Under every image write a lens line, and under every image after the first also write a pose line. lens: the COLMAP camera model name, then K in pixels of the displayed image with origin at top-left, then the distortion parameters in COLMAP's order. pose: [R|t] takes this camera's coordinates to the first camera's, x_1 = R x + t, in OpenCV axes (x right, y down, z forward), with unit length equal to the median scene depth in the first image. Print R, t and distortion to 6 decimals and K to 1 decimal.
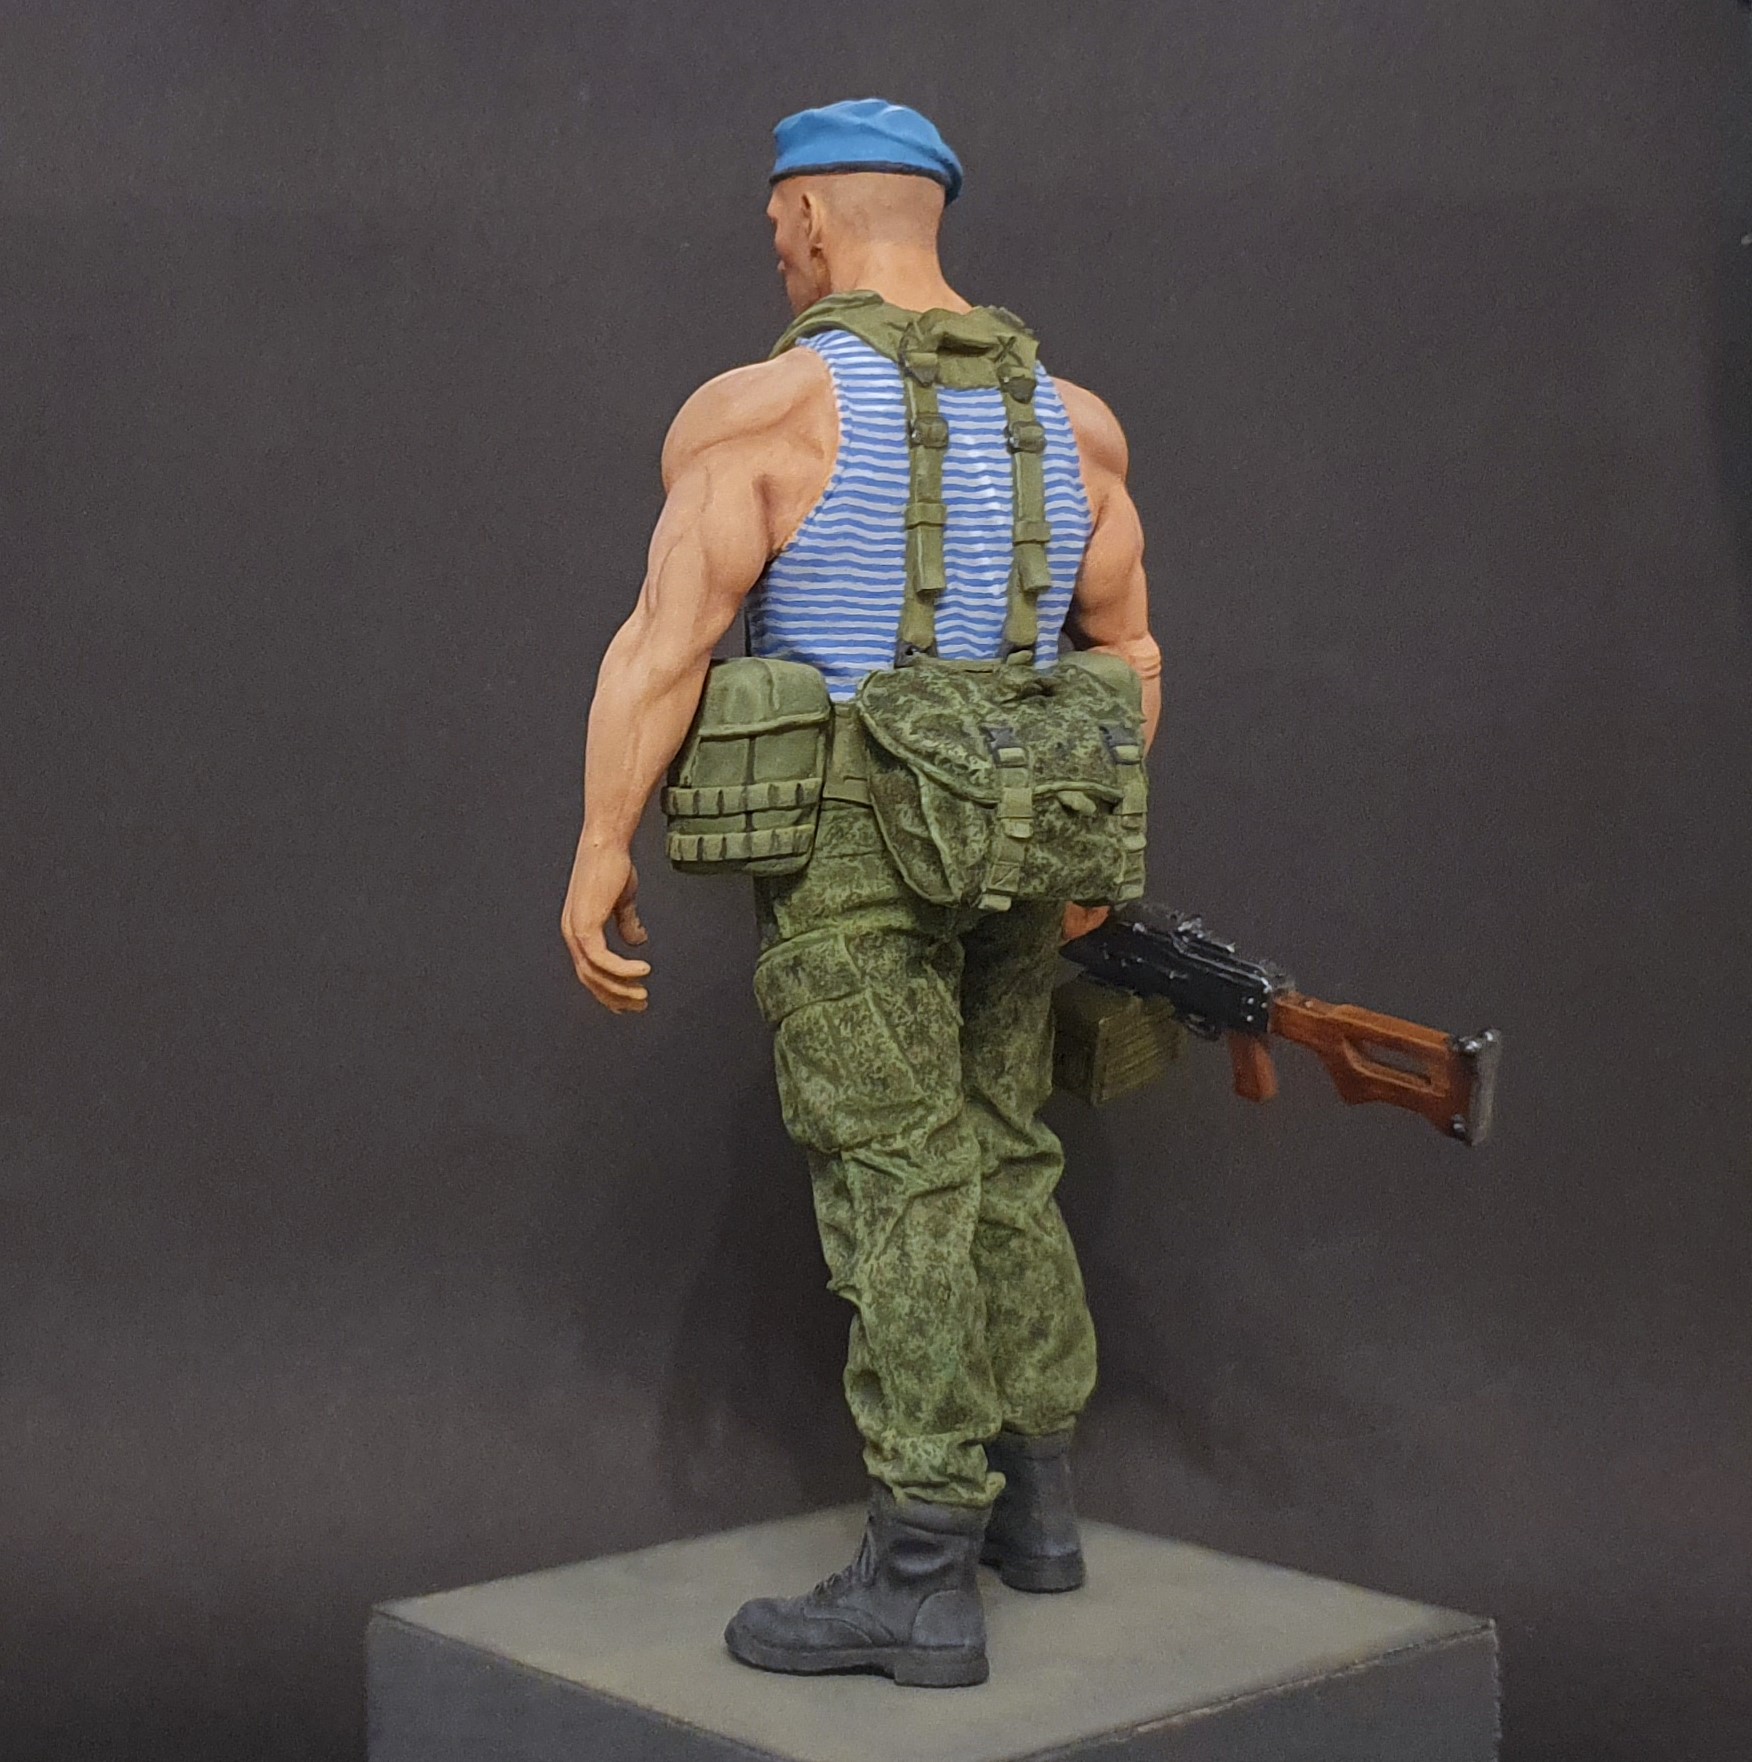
lens RADIAL K [[3282.7, 0, 518.3], [0, 3282.7, 744.2], [0, 0, 1]] dist [0.052903, 0.128117]
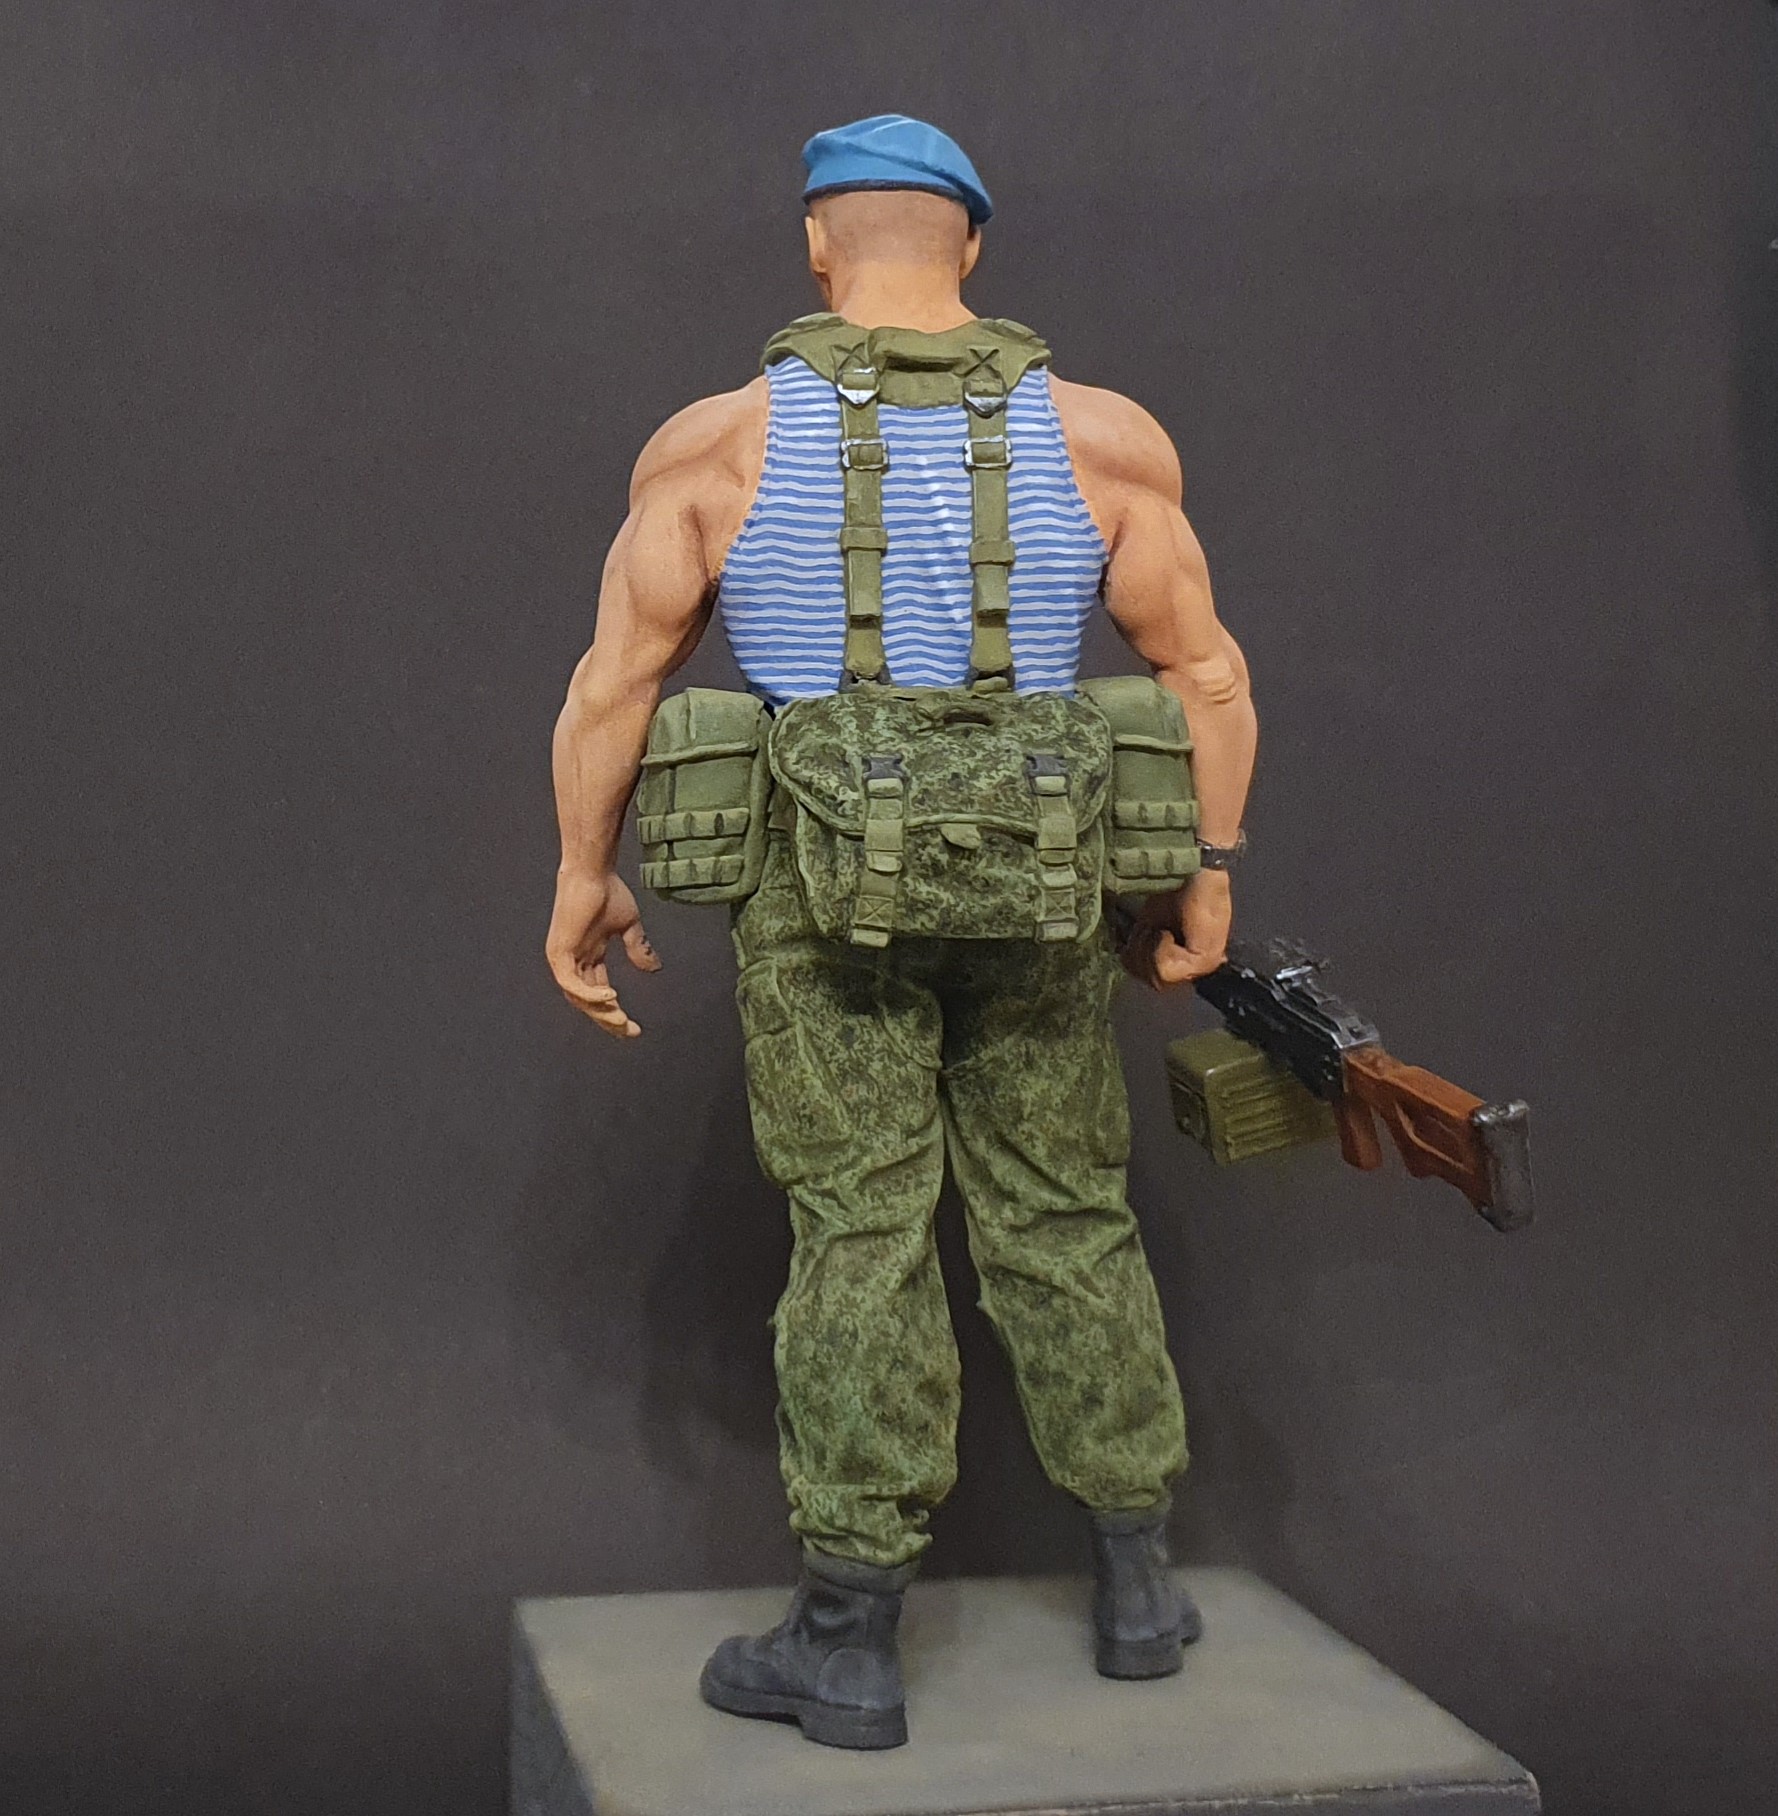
lens RADIAL K [[3198.1, 0, 527.0], [0, 3198.1, 708.9], [0, 0, 1]] dist [0.077783, -0.152418]
pose [[0.865869, -0.007197, -0.500219, 0.515274], [-0.002425, 0.999824, -0.018582, -0.001470], [0.500265, 0.017303, 0.865699, 0.128577]]
